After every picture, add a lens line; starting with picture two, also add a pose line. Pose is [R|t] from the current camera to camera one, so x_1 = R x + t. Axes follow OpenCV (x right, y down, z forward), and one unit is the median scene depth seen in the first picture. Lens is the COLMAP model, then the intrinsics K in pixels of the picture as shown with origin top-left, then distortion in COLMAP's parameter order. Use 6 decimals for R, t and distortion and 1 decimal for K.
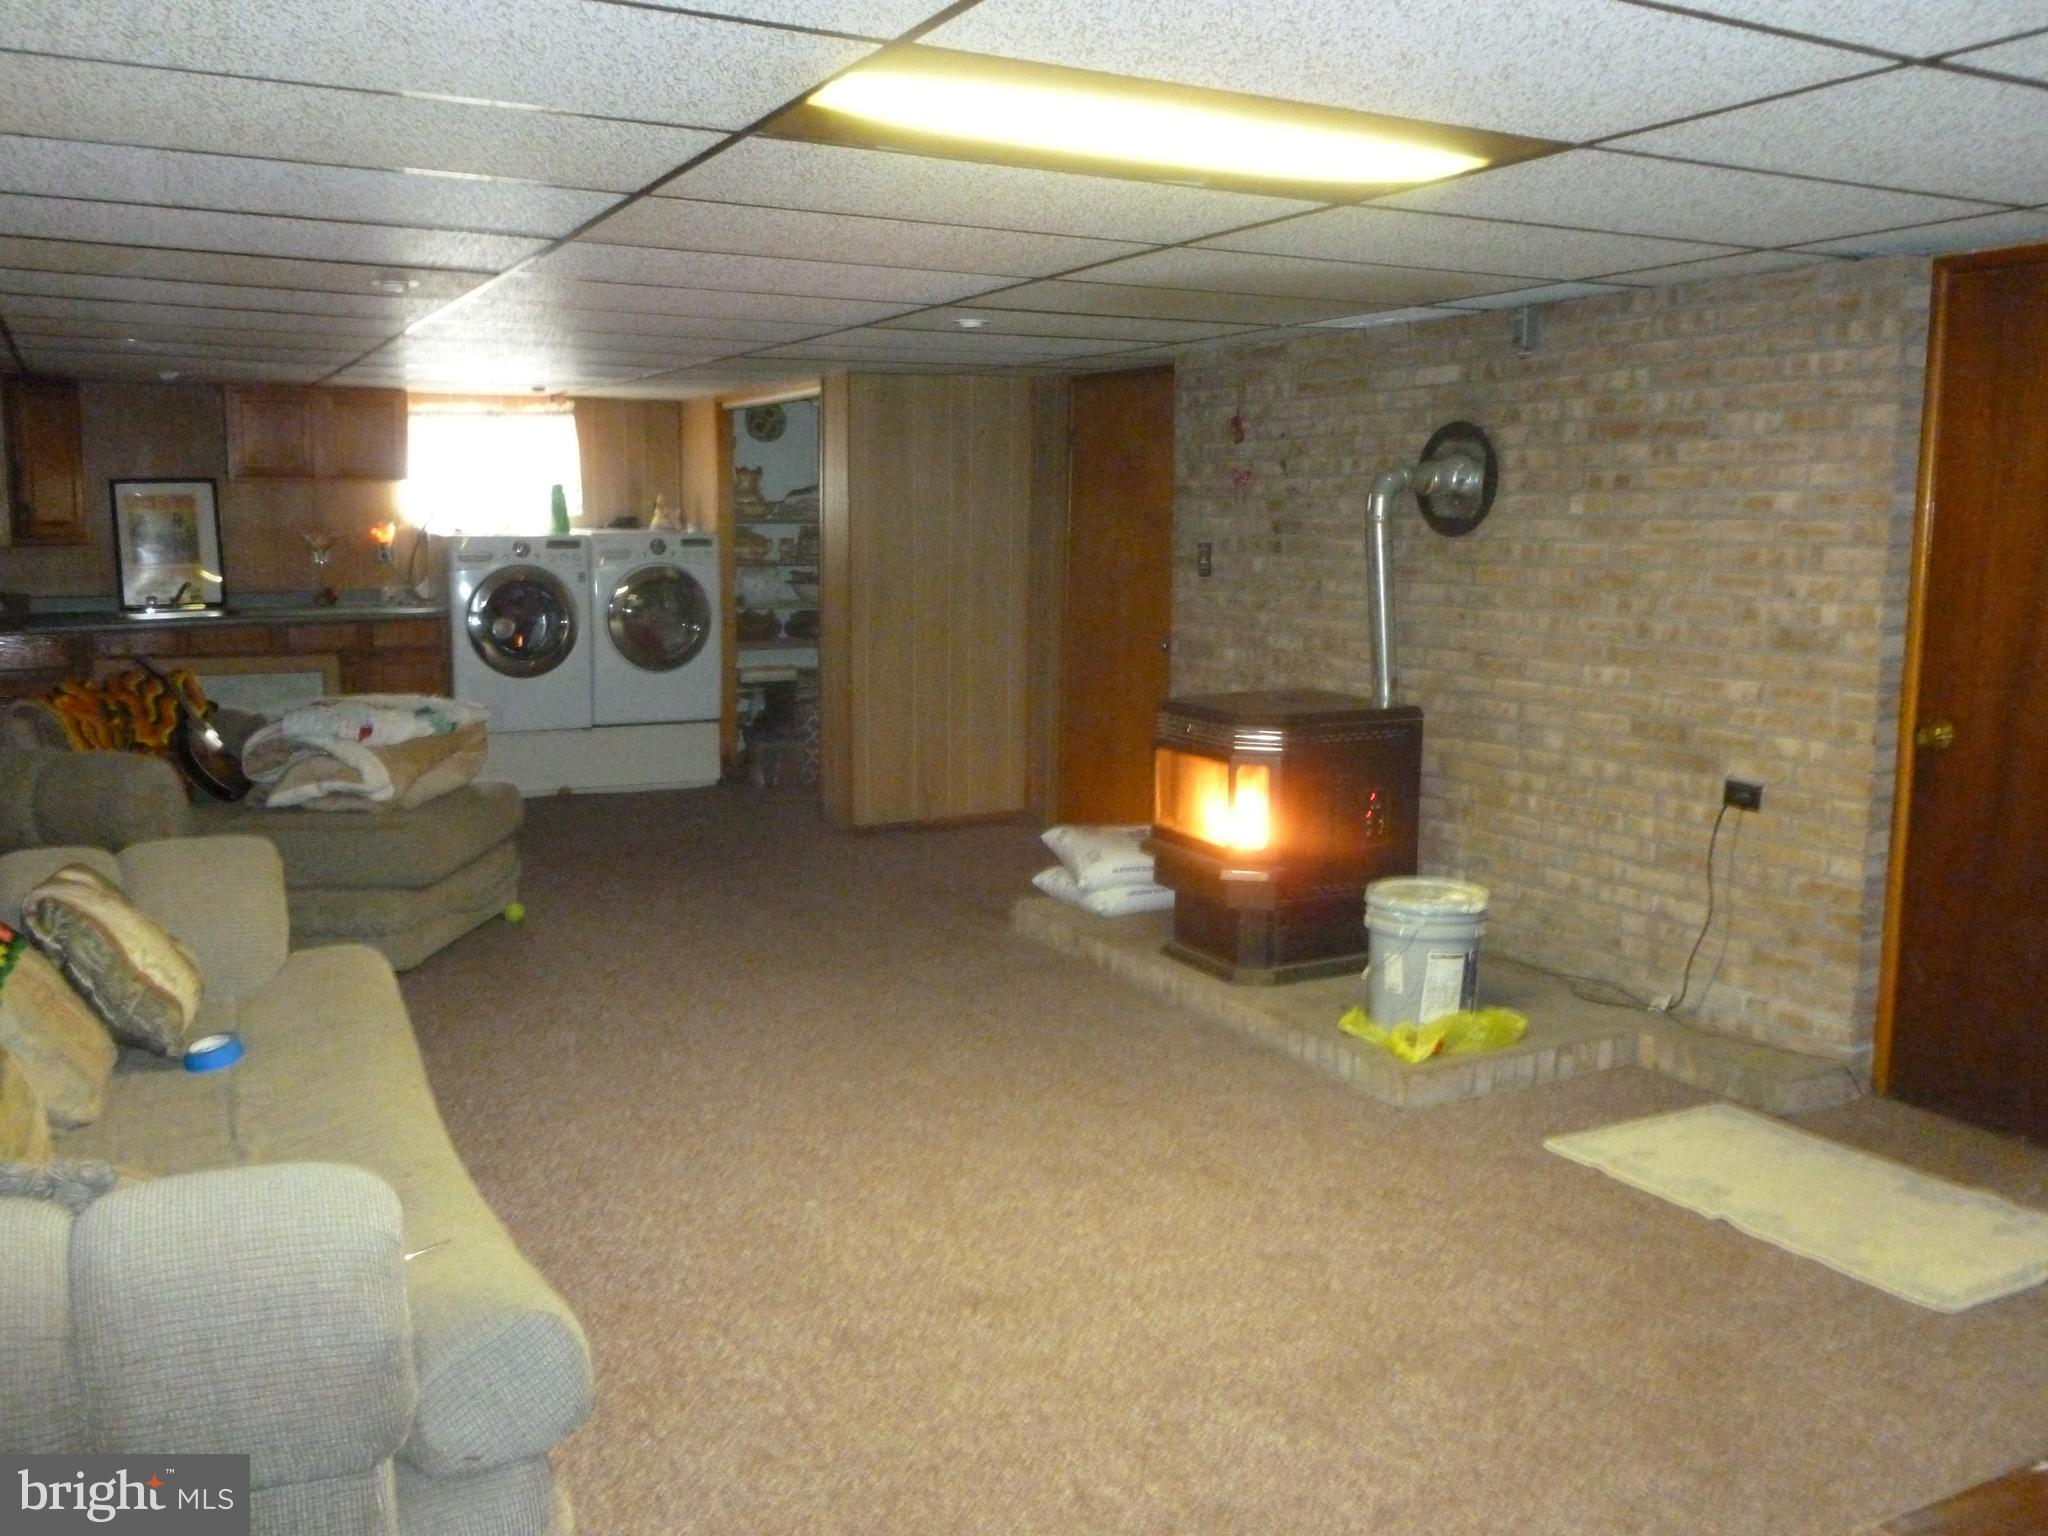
lens RADIAL K [[1728.1, 0, 1026.0], [0, 1728.1, 752.6], [0, 0, 1]] dist [-0.010380, -0.009326]
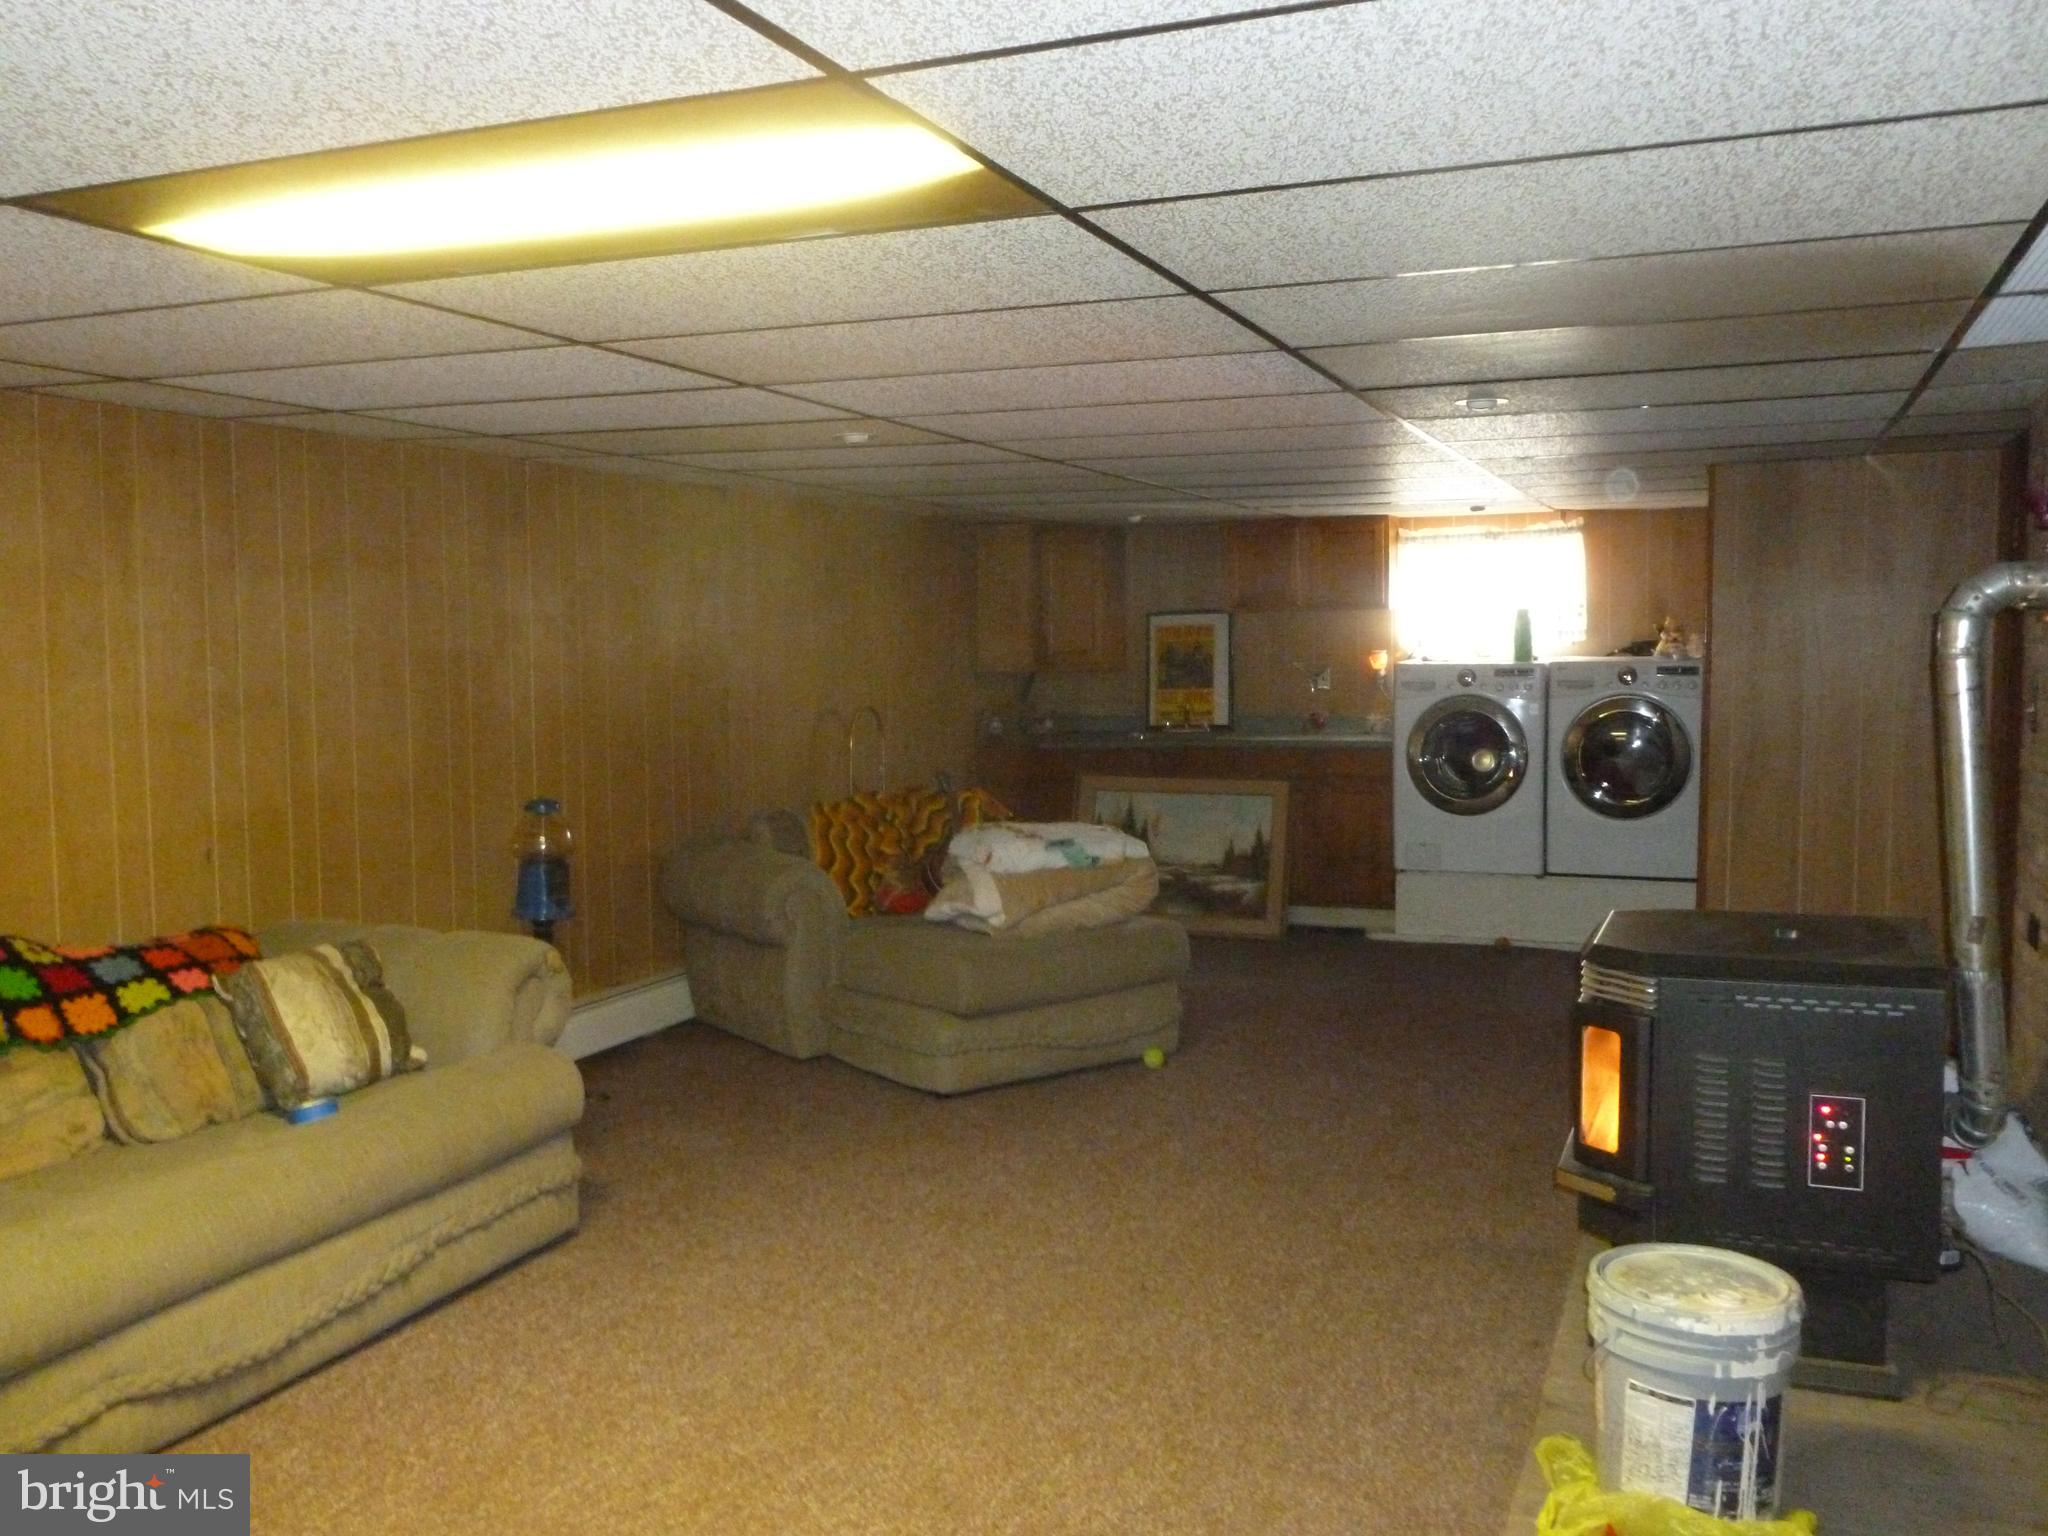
lens RADIAL K [[1725.0, 0, 1024.0], [0, 1725.0, 768.0], [0, 0, 1]] dist [-0.048590, 0.002117]
pose [[0.633693, 0.047504, -0.772125, 0.283030], [-0.090609, 0.995800, -0.013098, -0.035900], [0.768260, 0.078262, 0.635336, 0.229445]]
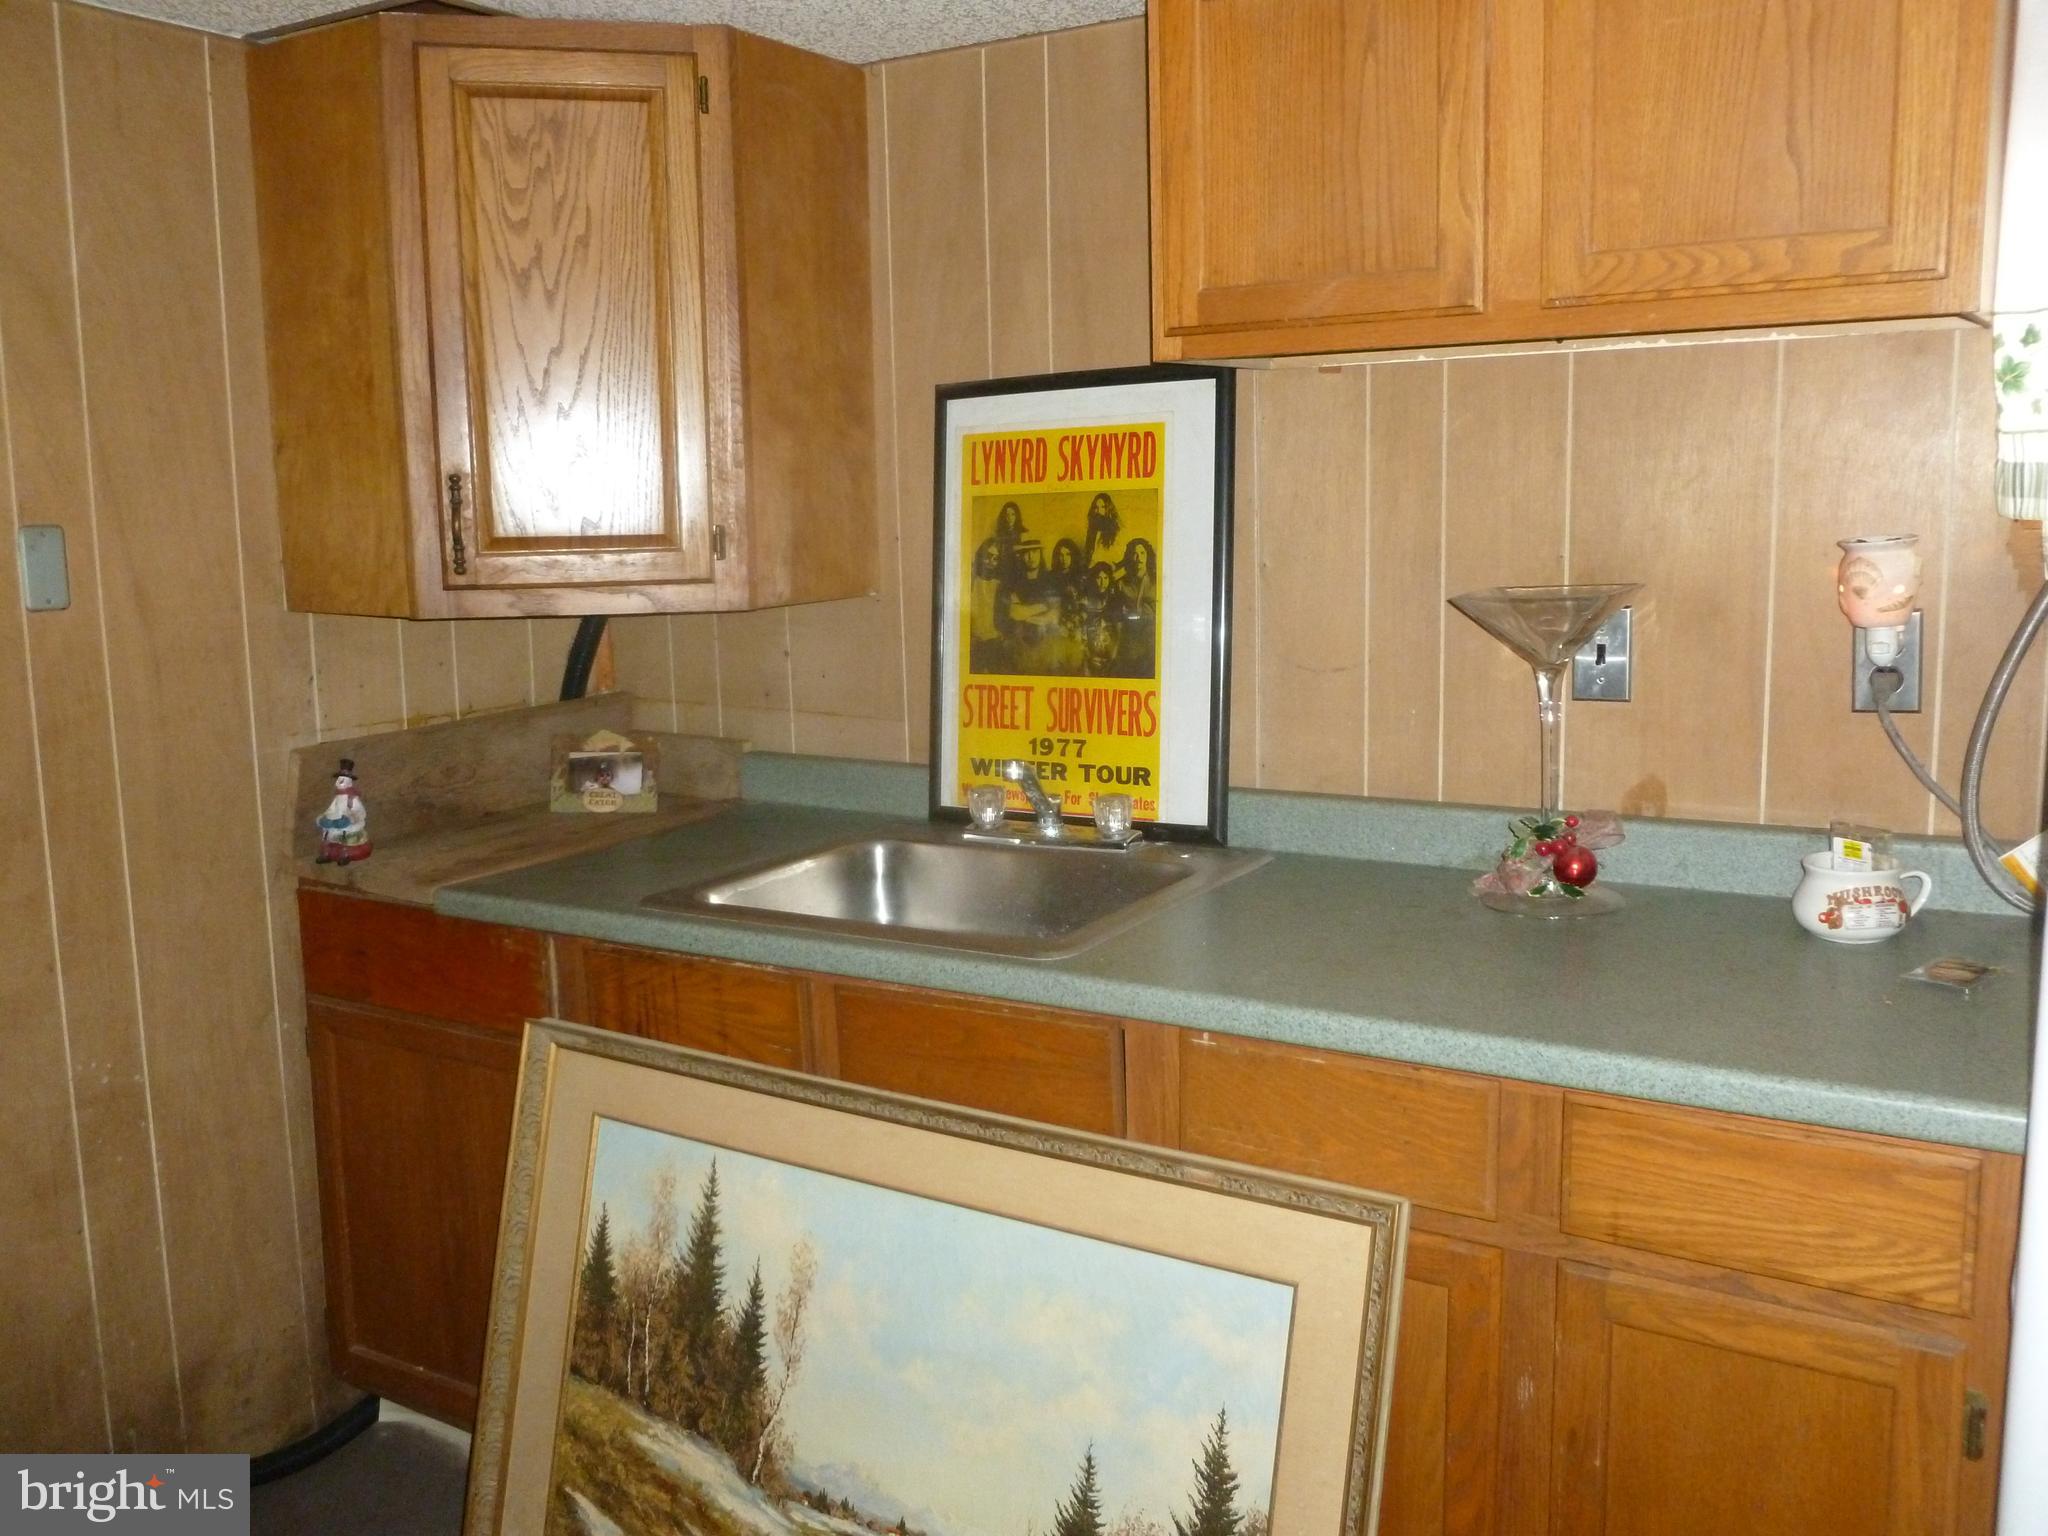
lens RADIAL K [[1728.1, 0, 1026.0], [0, 1728.1, 752.6], [0, 0, 1]] dist [-0.010380, -0.009326]
pose [[0.475536, 0.114077, -0.872268, -0.249903], [-0.097407, 0.992287, 0.076670, -0.118398], [0.874287, 0.048506, 0.482980, 0.855968]]
